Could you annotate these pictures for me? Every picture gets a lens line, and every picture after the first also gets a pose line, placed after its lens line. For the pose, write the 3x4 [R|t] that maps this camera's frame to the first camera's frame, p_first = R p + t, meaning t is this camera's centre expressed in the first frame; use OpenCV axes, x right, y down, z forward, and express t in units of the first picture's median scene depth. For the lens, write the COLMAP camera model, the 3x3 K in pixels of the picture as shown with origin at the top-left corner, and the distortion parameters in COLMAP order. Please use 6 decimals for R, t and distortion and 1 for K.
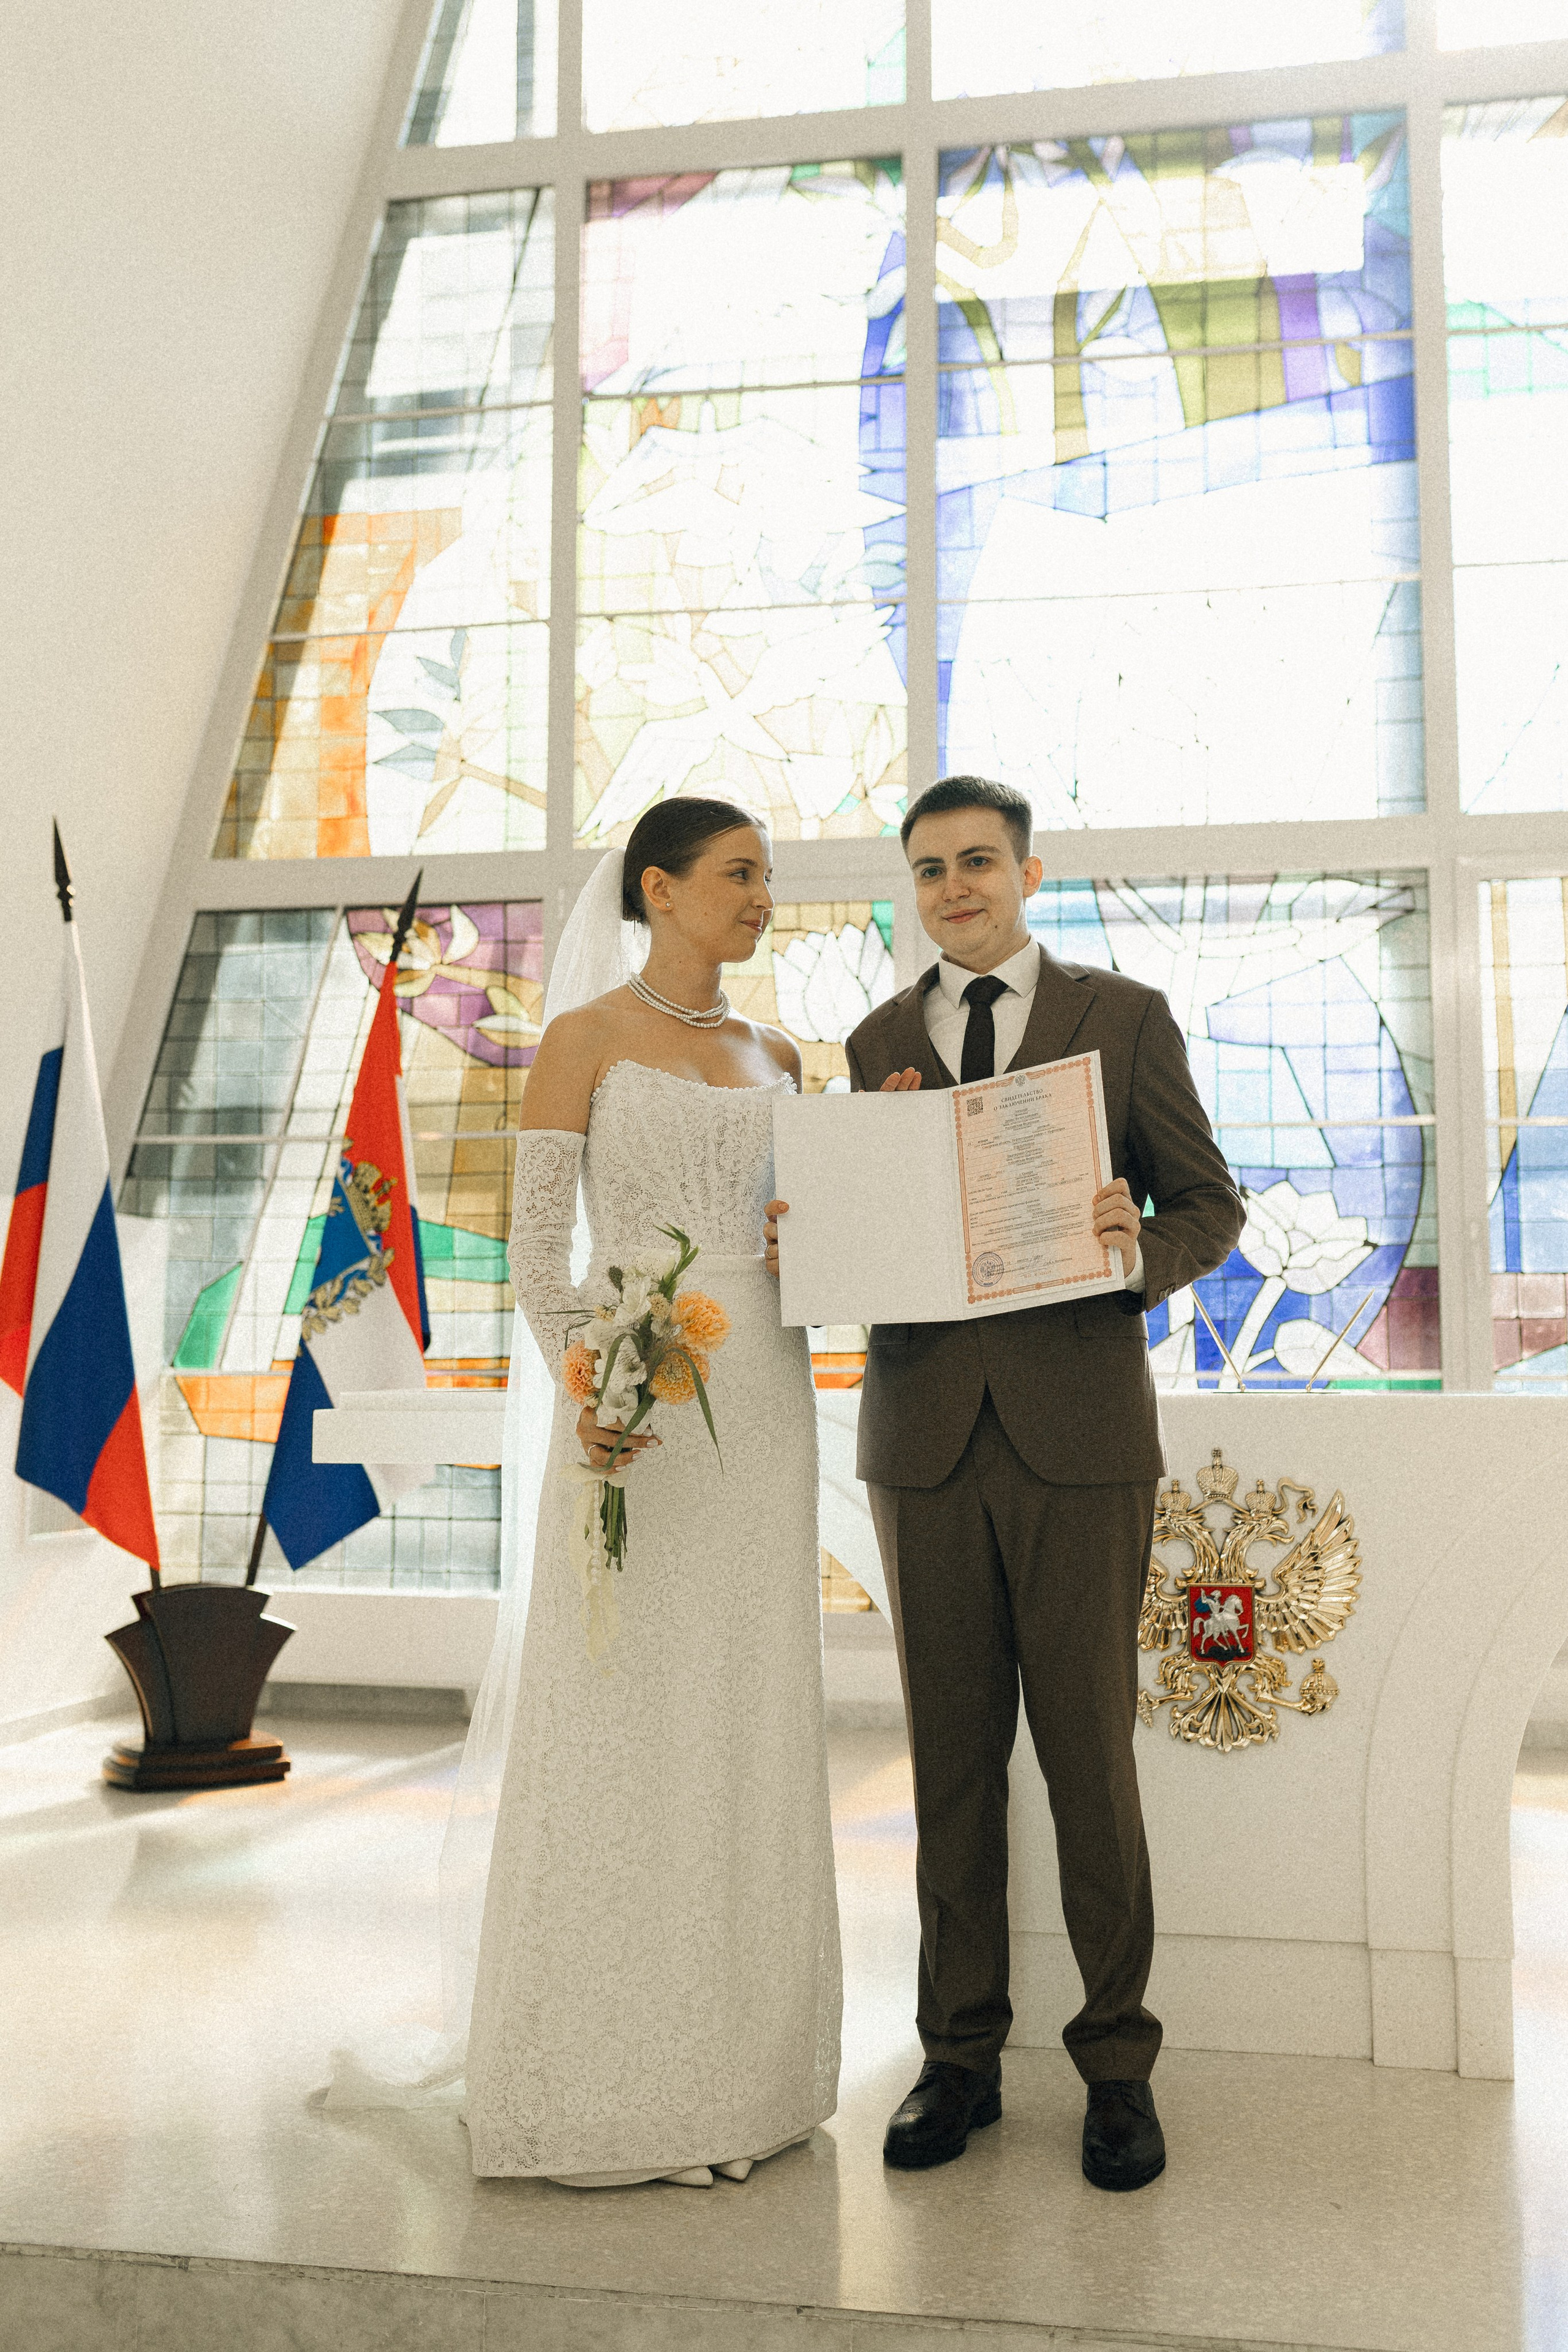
lens RADIAL K [[2315.7, 0, 782.6], [0, 2315.7, 1113.4], [0, 0, 1]] dist [-0.007916, 0.010900]
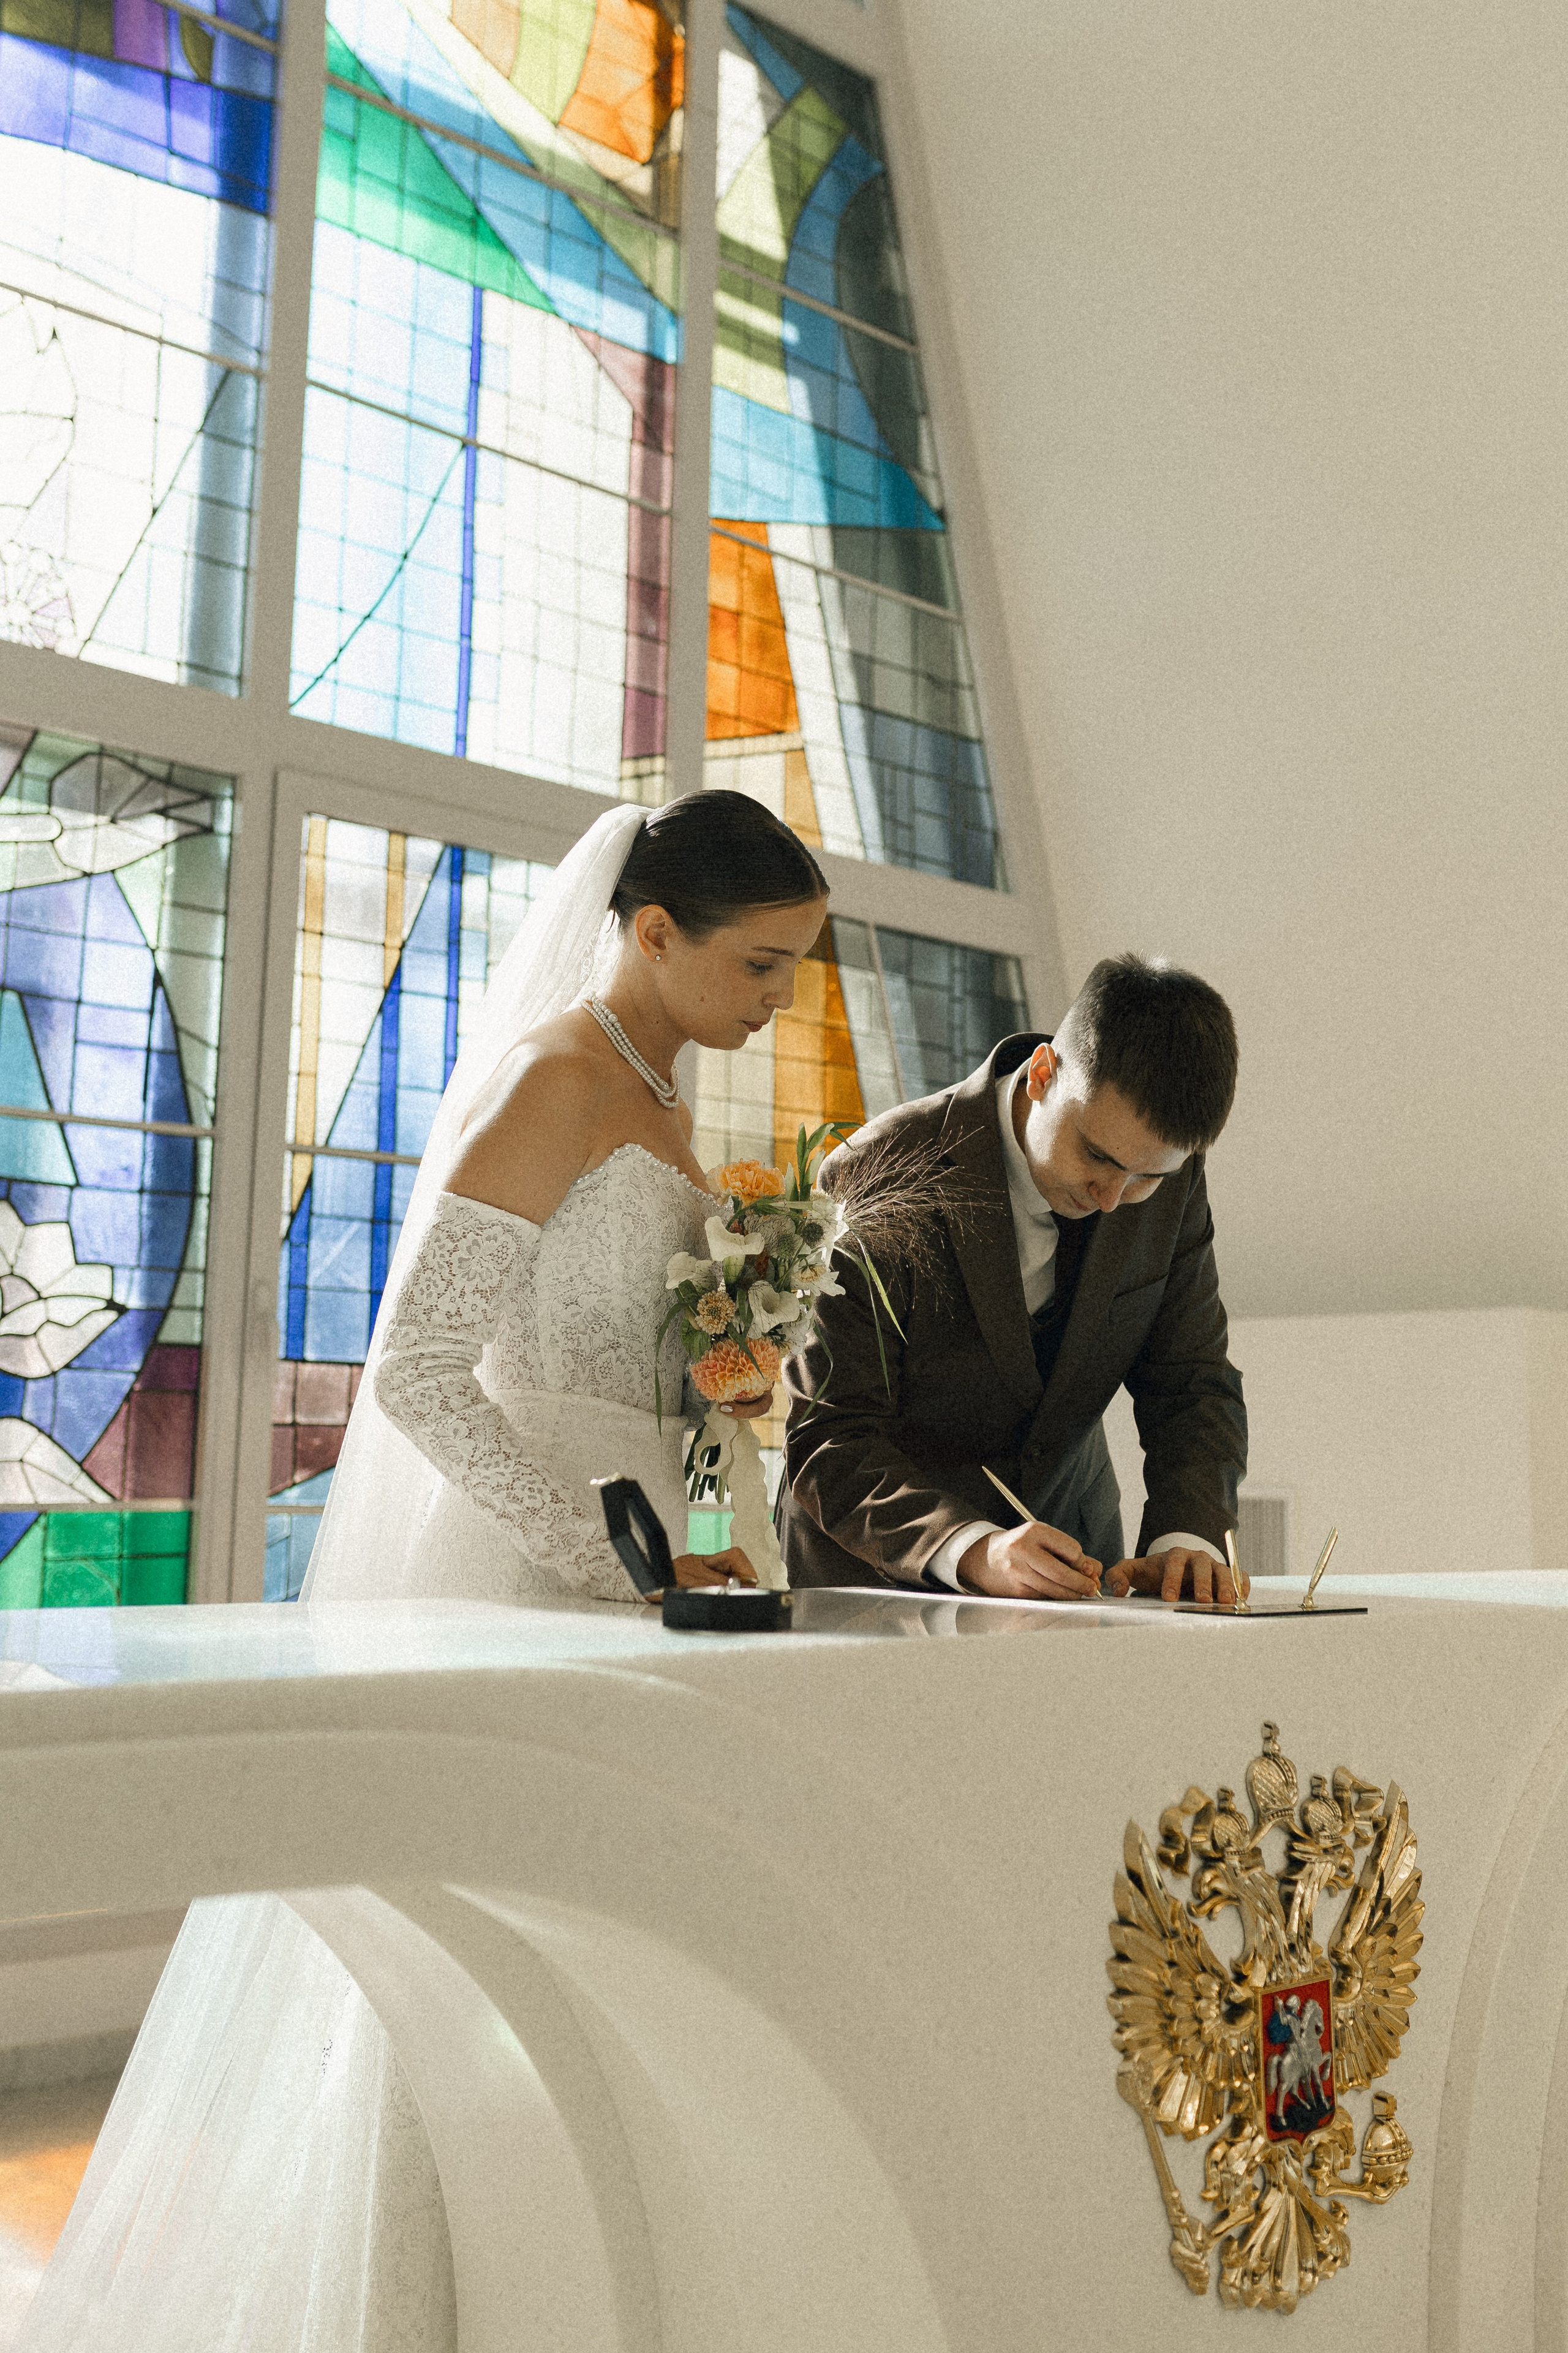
lens RADIAL K [[2451.8, 0, 787.1], [0, 2451.8, 1033.1], [0, 0, 1]] dist [-0.002491, 0.004559]
pose [[0.592876, 0.151749, 0.790867, -0.187058], [-0.109647, 0.988151, -0.107405, 0.030800], [-0.797794, -0.023039, 0.602489, 0.389437]]
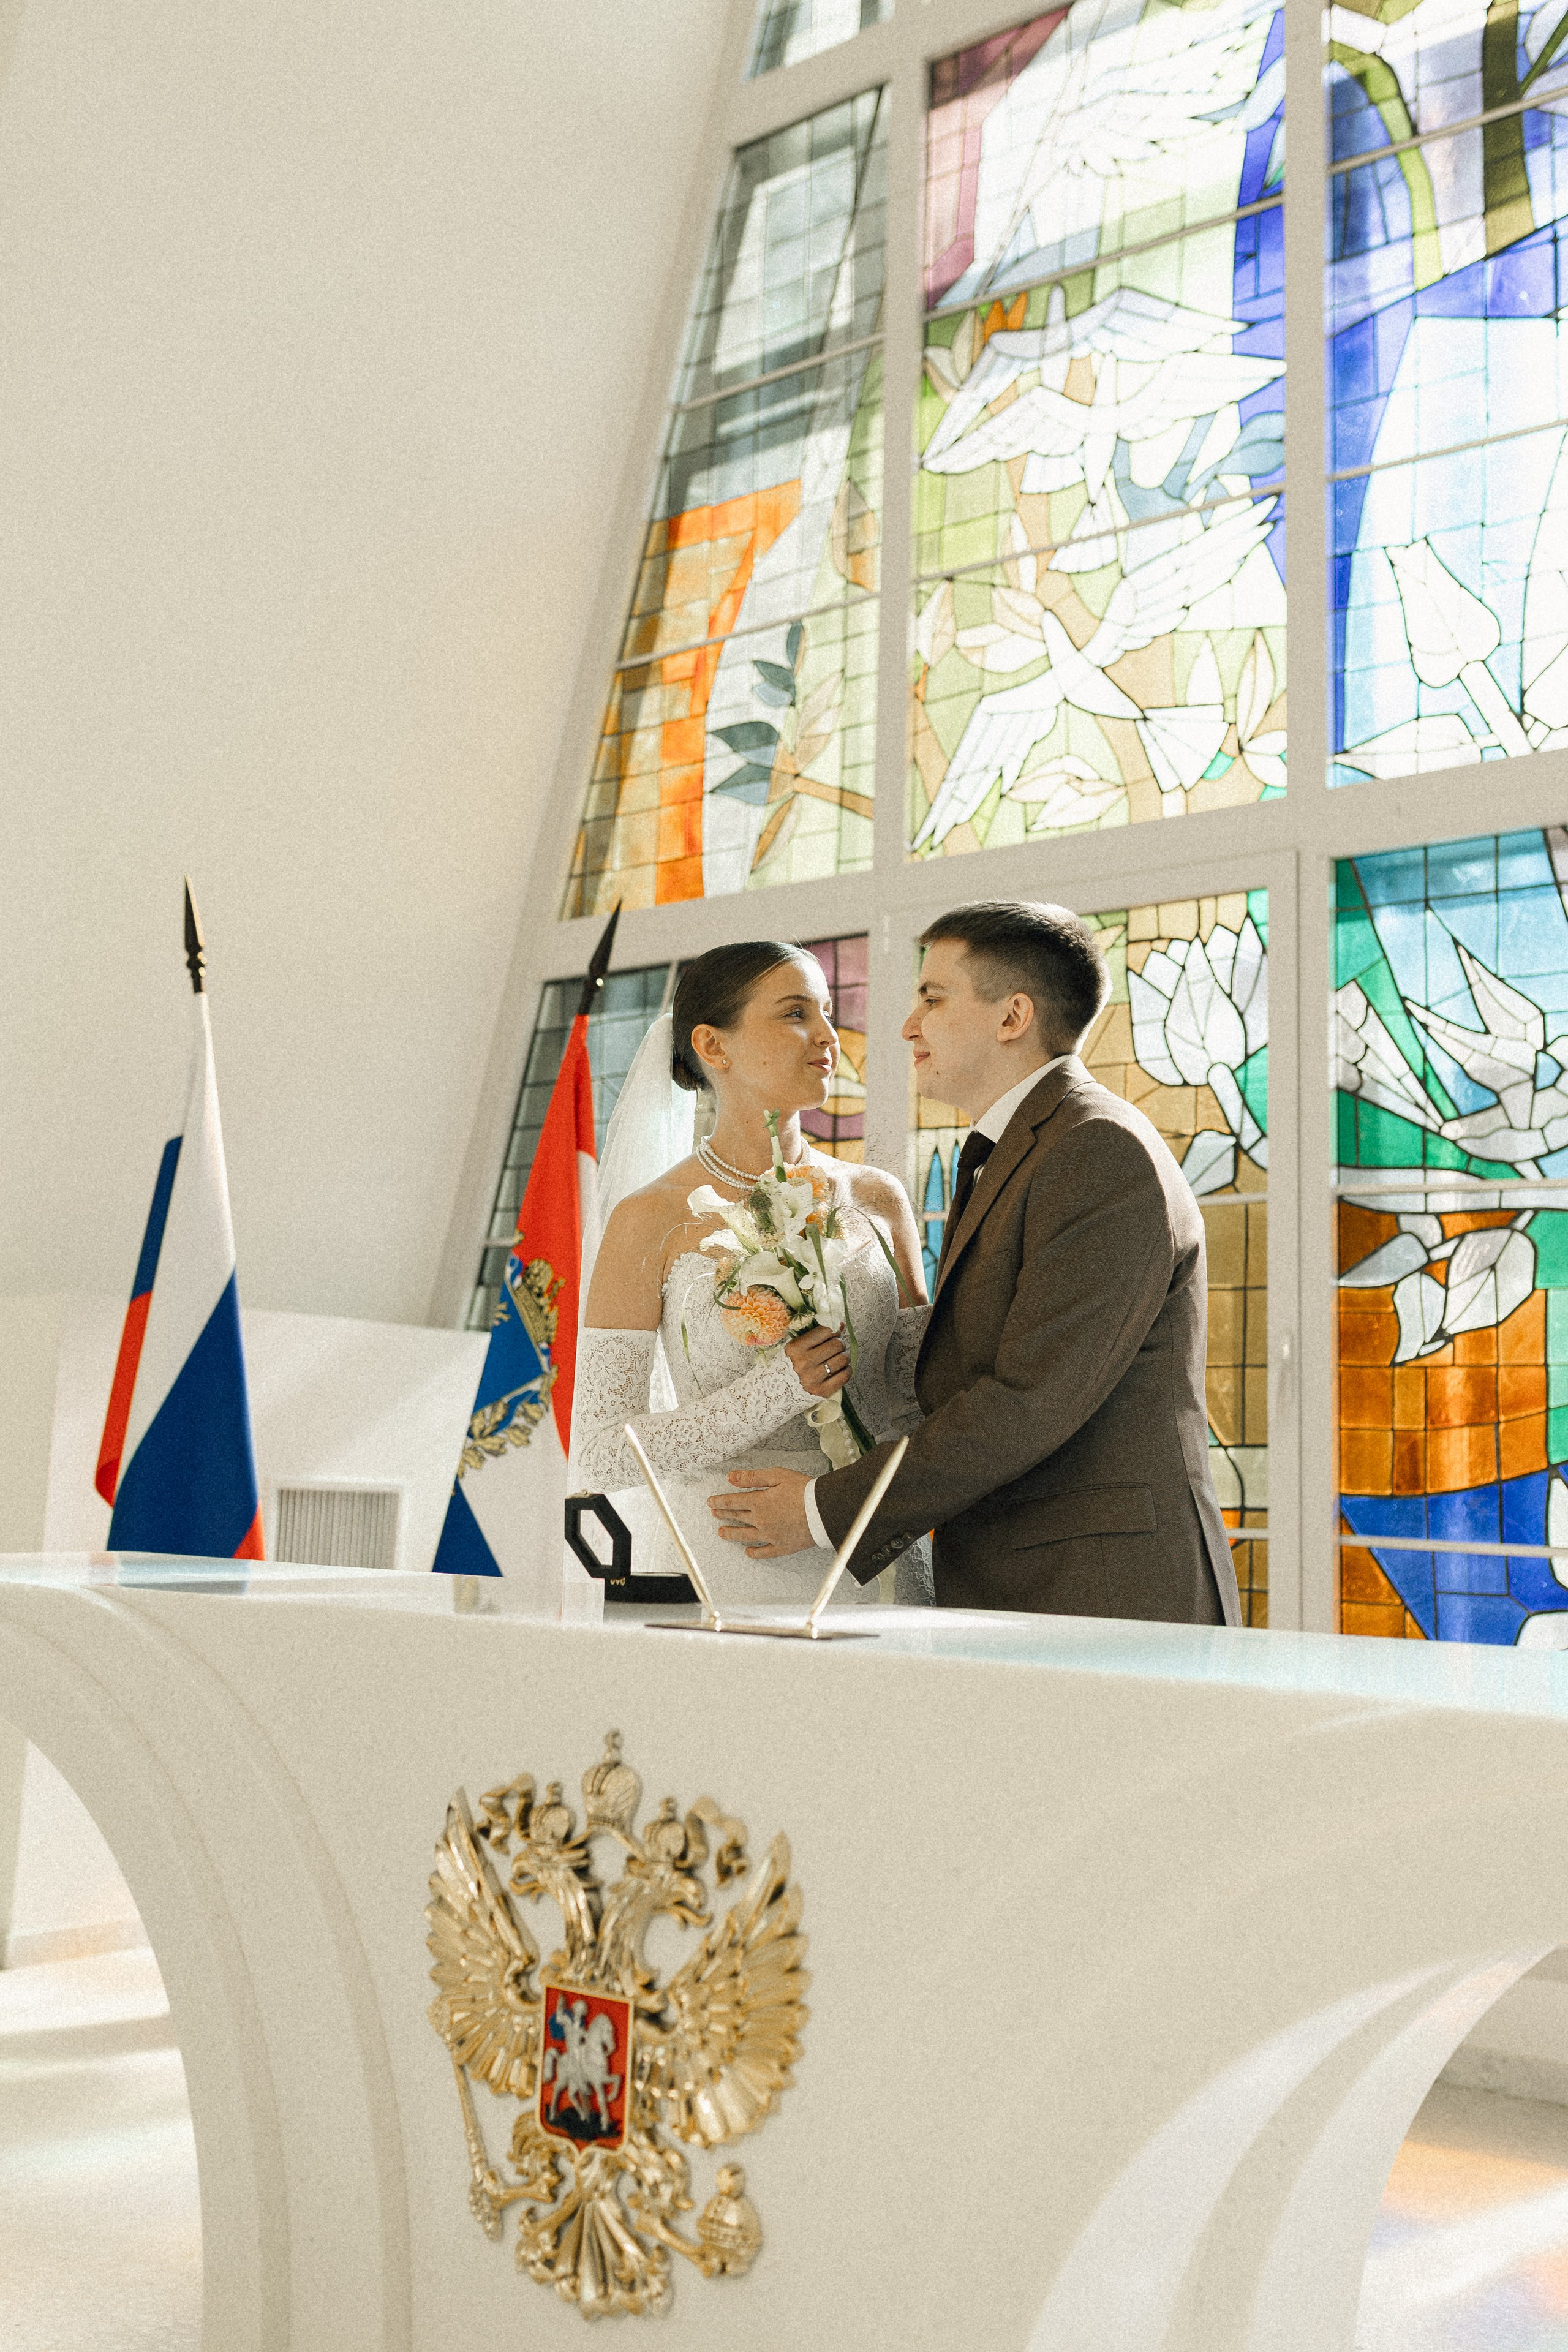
lens RADIAL K [[2315.7, 0, 782.6], [0, 2315.7, 1113.4], [0, 0, 1]] dist [-0.007916, 0.010900]
pose [[0.874349, -0.053606, -0.482327, 0.255867], [0.028841, 0.997864, -0.058622, 0.017438], [0.484439, 0.037345, 0.874027, 0.281435]]
